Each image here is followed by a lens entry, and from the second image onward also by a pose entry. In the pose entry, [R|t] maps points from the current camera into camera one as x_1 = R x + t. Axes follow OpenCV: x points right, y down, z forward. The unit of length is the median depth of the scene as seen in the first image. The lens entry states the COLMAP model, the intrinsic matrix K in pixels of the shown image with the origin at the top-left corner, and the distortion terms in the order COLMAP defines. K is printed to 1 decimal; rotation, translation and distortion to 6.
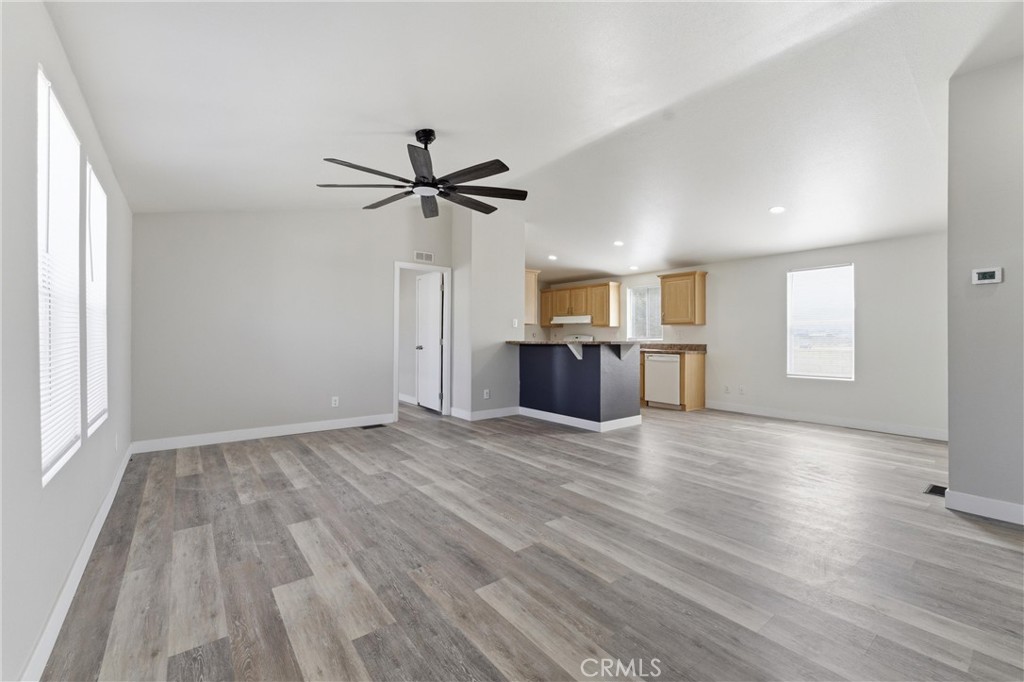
lens RADIAL K [[430.1, 0, 509.5], [0, 430.1, 340.8], [0, 0, 1]] dist [-0.000991, 0.000193]
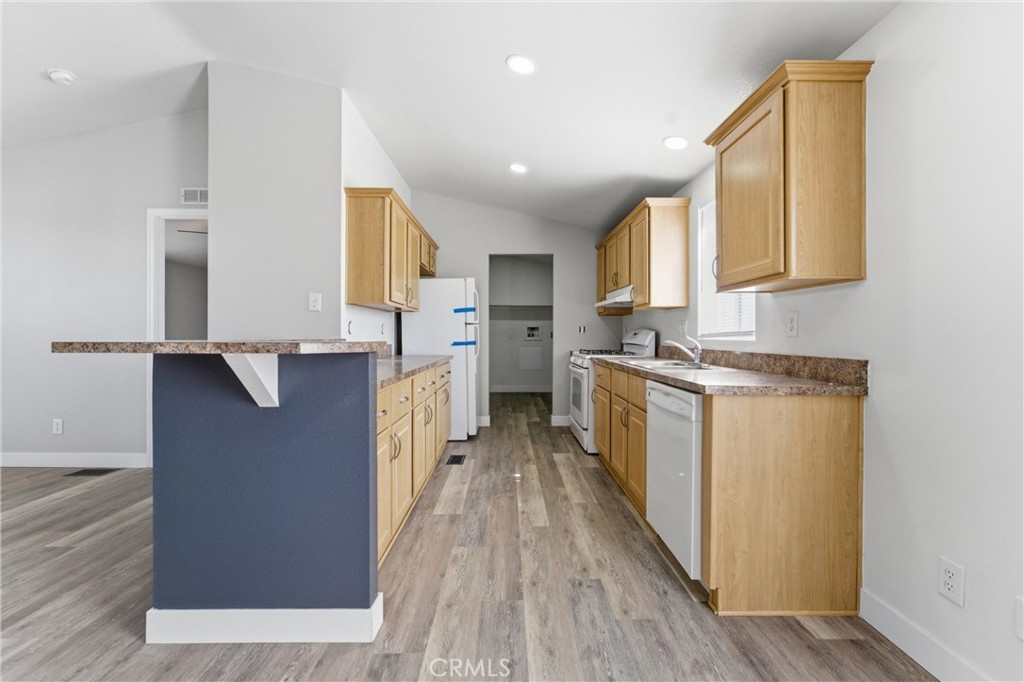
lens RADIAL K [[430.1, 0, 514.7], [0, 430.1, 340.9], [0, 0, 1]] dist [-0.000991, 0.000193]
pose [[0.801527, 0.013917, -0.597797, 0.653897], [-0.004362, 0.999839, 0.017428, -0.009197], [0.597943, -0.011361, 0.801458, 1.004994]]
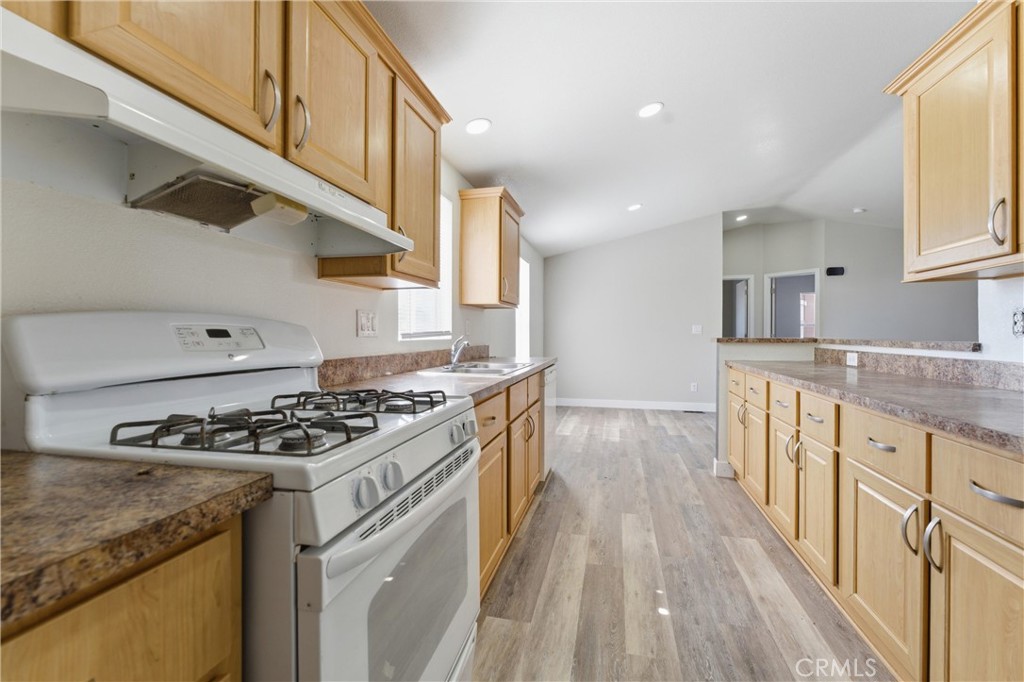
lens RADIAL K [[430.1, 0, 507.8], [0, 430.1, 338.3], [0, 0, 1]] dist [-0.000991, 0.000193]
pose [[-0.618462, -0.002951, 0.785809, 0.007983], [0.004285, 0.999965, 0.007127, -0.009042], [-0.785803, 0.007775, -0.618428, 1.940589]]
